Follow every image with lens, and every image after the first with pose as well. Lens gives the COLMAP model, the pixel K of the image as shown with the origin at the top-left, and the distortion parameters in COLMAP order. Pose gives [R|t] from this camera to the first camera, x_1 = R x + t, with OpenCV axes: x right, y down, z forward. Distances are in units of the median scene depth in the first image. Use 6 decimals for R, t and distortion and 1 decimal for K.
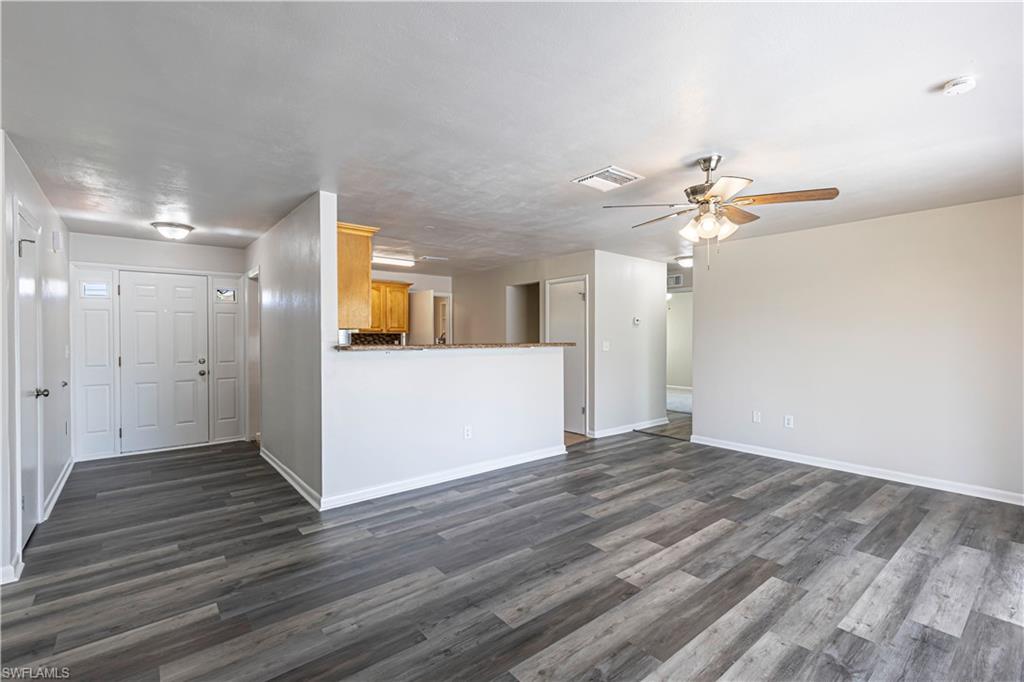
lens RADIAL K [[458.4, 0, 519.9], [0, 458.4, 342.1], [0, 0, 1]] dist [0.007892, 0.001238]
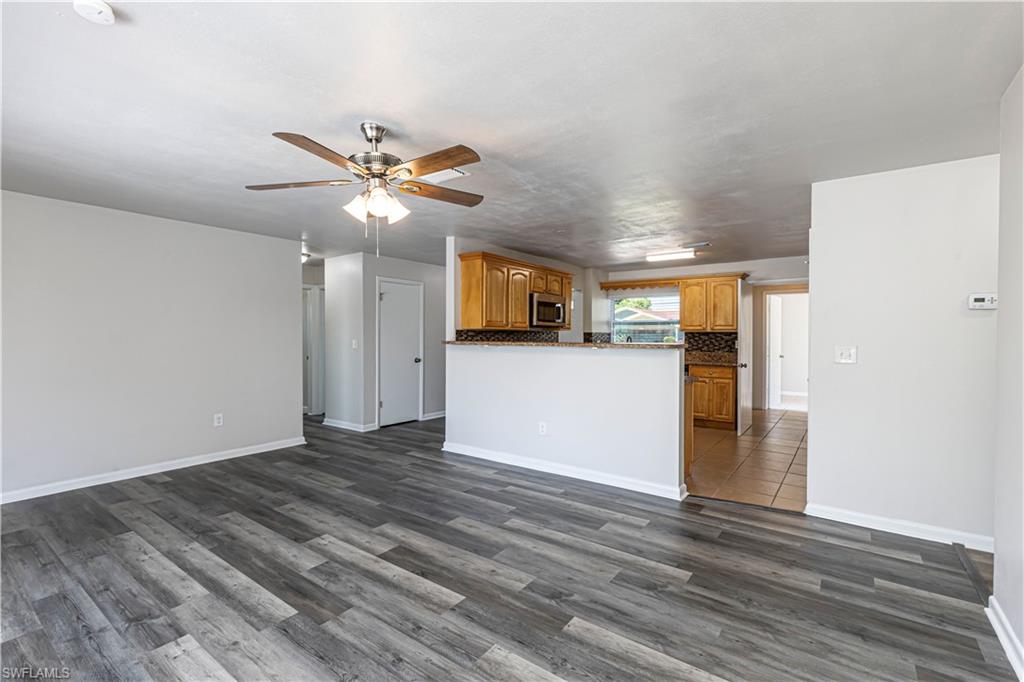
lens RADIAL K [[458.4, 0, 513.6], [0, 458.4, 343.8], [0, 0, 1]] dist [0.007892, 0.001238]
pose [[0.236622, 0.020084, -0.971394, 1.206185], [-0.015448, 0.999738, 0.016907, -0.012044], [0.971479, 0.011005, 0.236870, 0.968128]]
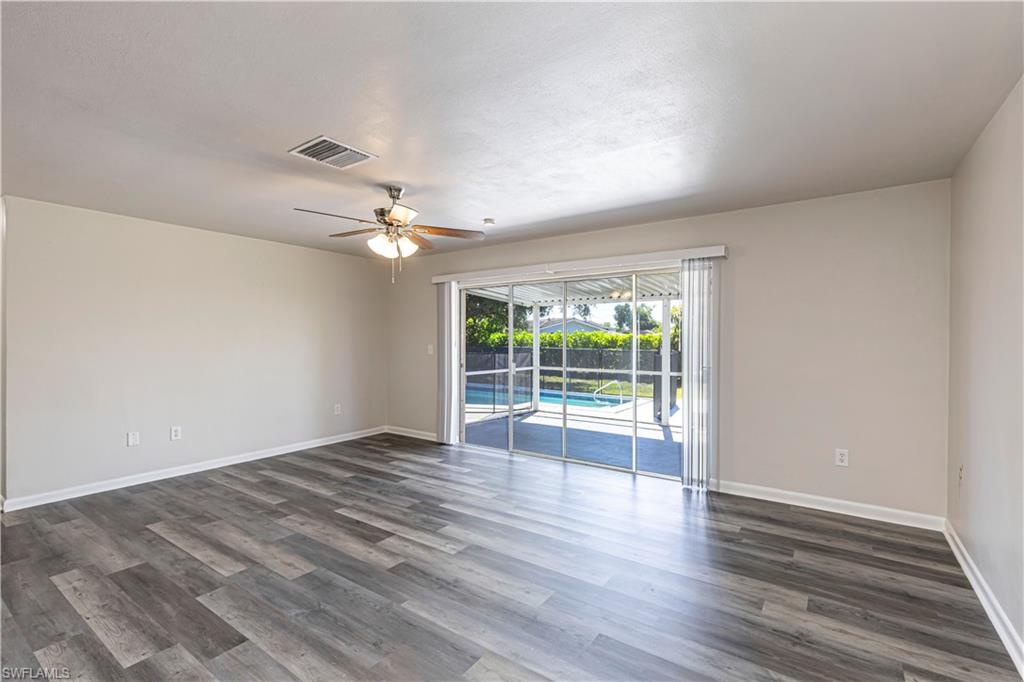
lens RADIAL K [[458.4, 0, 512.6], [0, 458.4, 339.4], [0, 0, 1]] dist [0.007892, 0.001238]
pose [[-0.255303, -0.001461, 0.966860, -0.737913], [0.013999, 0.999888, 0.005208, -0.012851], [-0.966760, 0.014864, -0.255254, 0.929590]]
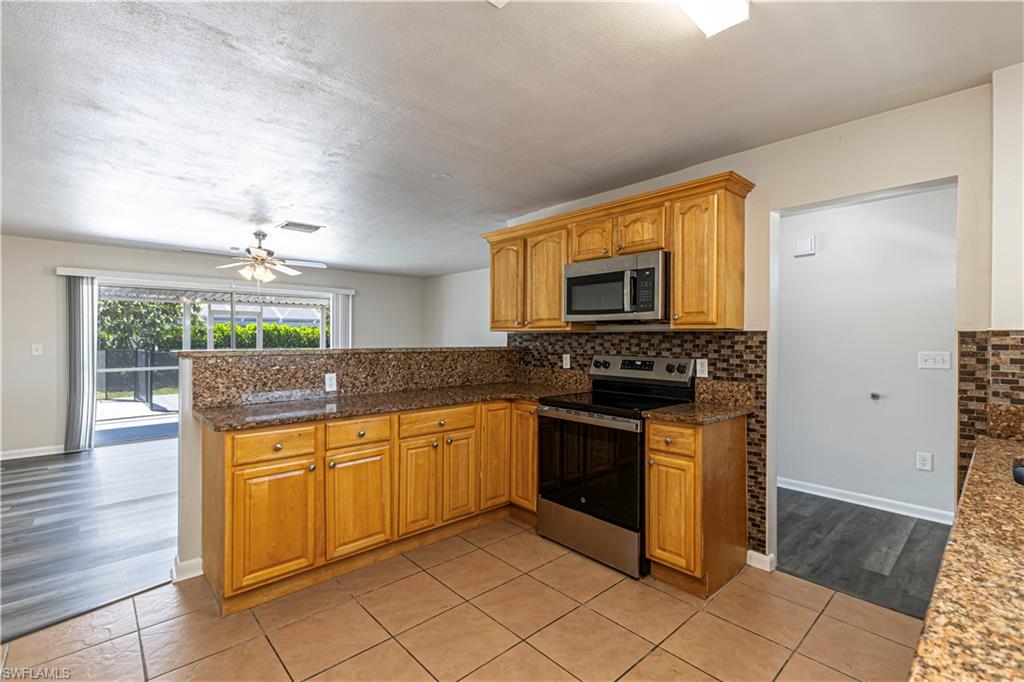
lens RADIAL K [[458.4, 0, 509.3], [0, 458.4, 339.9], [0, 0, 1]] dist [0.007892, 0.001238]
pose [[-0.998688, -0.001813, -0.051178, -0.392800], [-0.002643, 0.999866, 0.016140, -0.032922], [0.051142, 0.016254, -0.998559, 2.530017]]
